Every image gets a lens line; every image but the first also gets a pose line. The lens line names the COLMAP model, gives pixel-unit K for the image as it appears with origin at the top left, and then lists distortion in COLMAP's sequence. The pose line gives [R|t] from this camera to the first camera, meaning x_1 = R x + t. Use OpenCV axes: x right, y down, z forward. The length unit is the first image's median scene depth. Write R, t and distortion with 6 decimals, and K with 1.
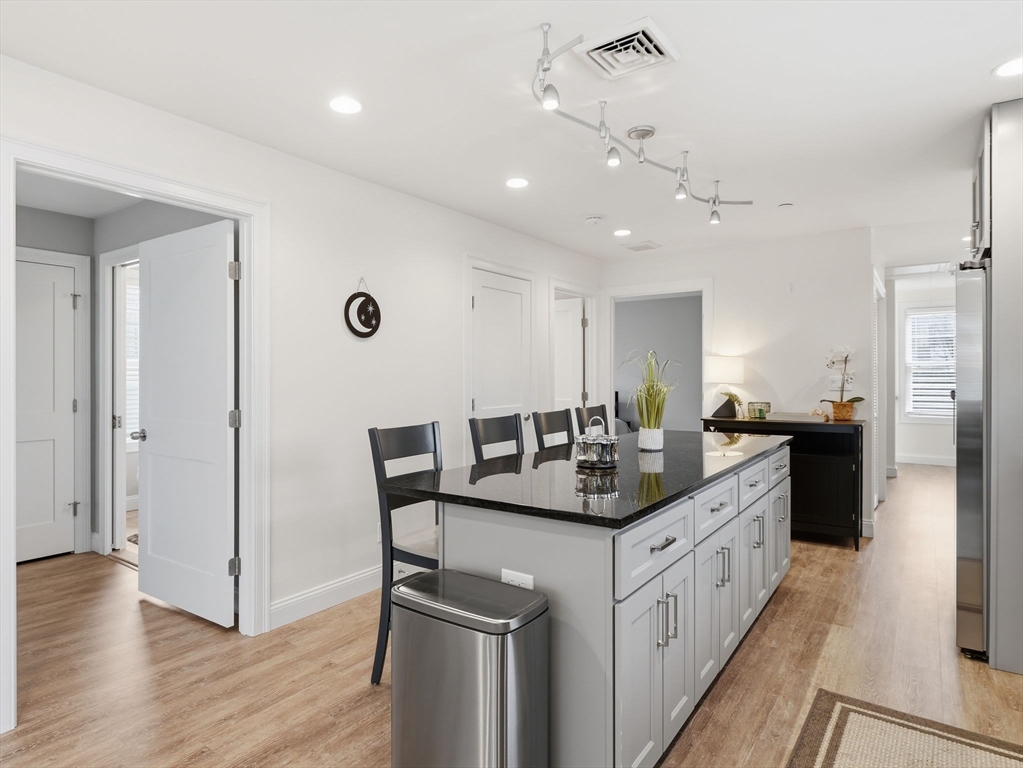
lens RADIAL K [[588.7, 0, 506.0], [0, 588.7, 379.1], [0, 0, 1]] dist [-0.006055, 0.001163]
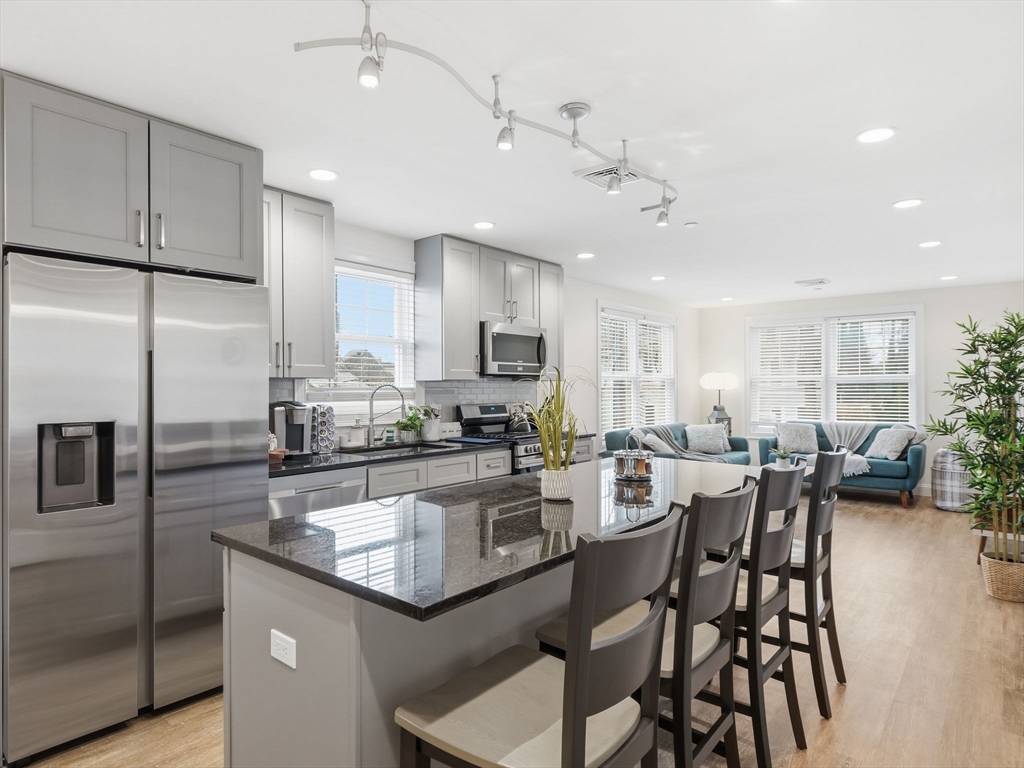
lens RADIAL K [[589.3, 0, 502.8], [0, 589.3, 382.9], [0, 0, 1]] dist [-0.006055, 0.001163]
pose [[-0.996834, 0.001283, 0.079505, 0.254200], [0.001415, 0.999998, 0.001600, -0.029950], [-0.079503, 0.001707, -0.996833, 1.734616]]
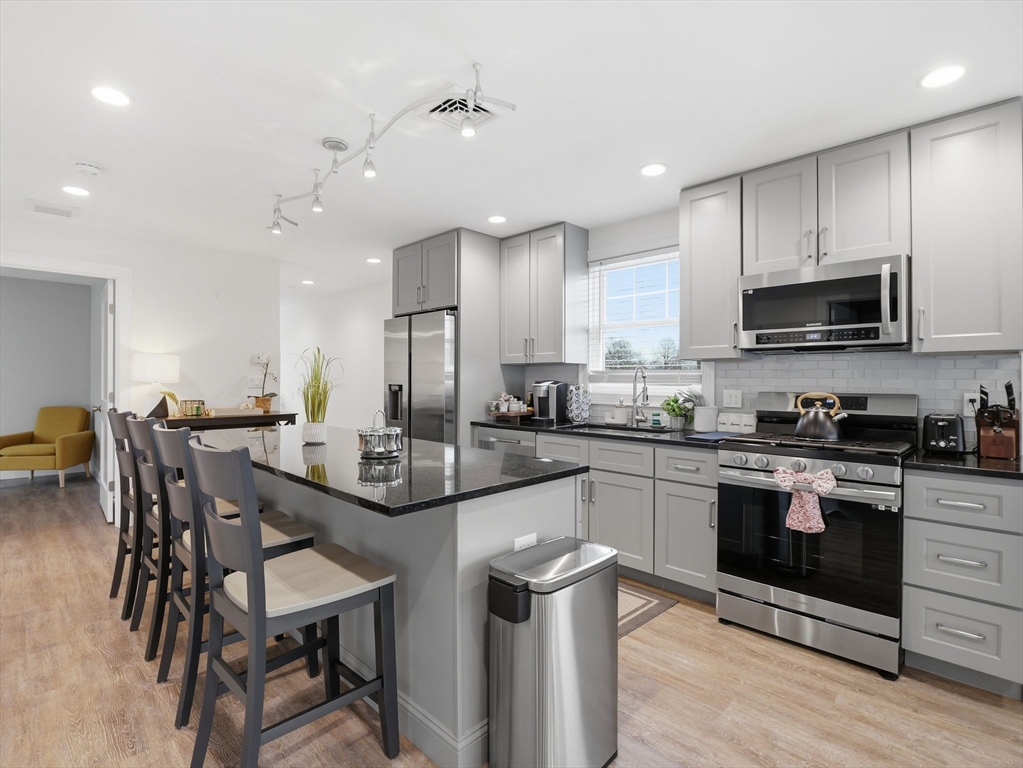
lens RADIAL K [[498.7, 0, 507.8], [0, 498.7, 380.8], [0, 0, 1]] dist [-0.016611, -0.000229]
pose [[0.159651, 0.001901, 0.987172, -0.569578], [-0.000143, 0.999998, -0.001903, 0.010509], [-0.987173, 0.000162, 0.159651, 0.511289]]
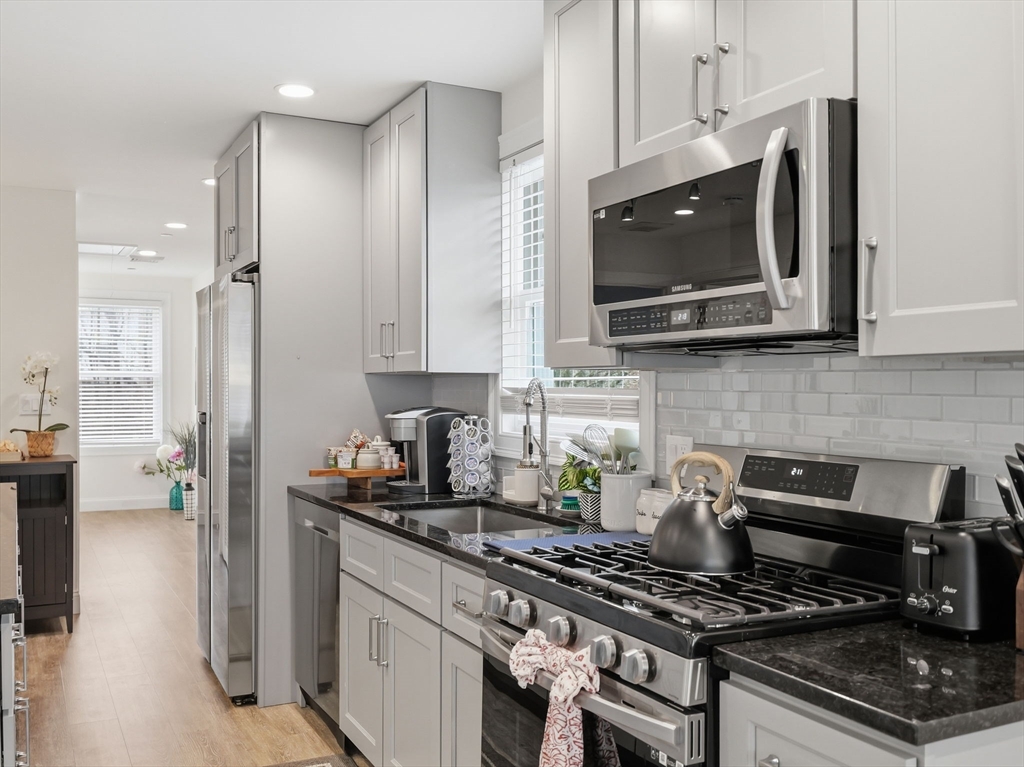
lens RADIAL K [[966.4, 0, 506.8], [0, 966.4, 388.1], [0, 0, 1]] dist [0.021176, 0.000000]
pose [[0.465747, 0.001753, 0.884916, -0.312854], [0.000786, 0.999997, -0.002395, -0.014953], [-0.884917, 0.001811, 0.465744, -0.067816]]
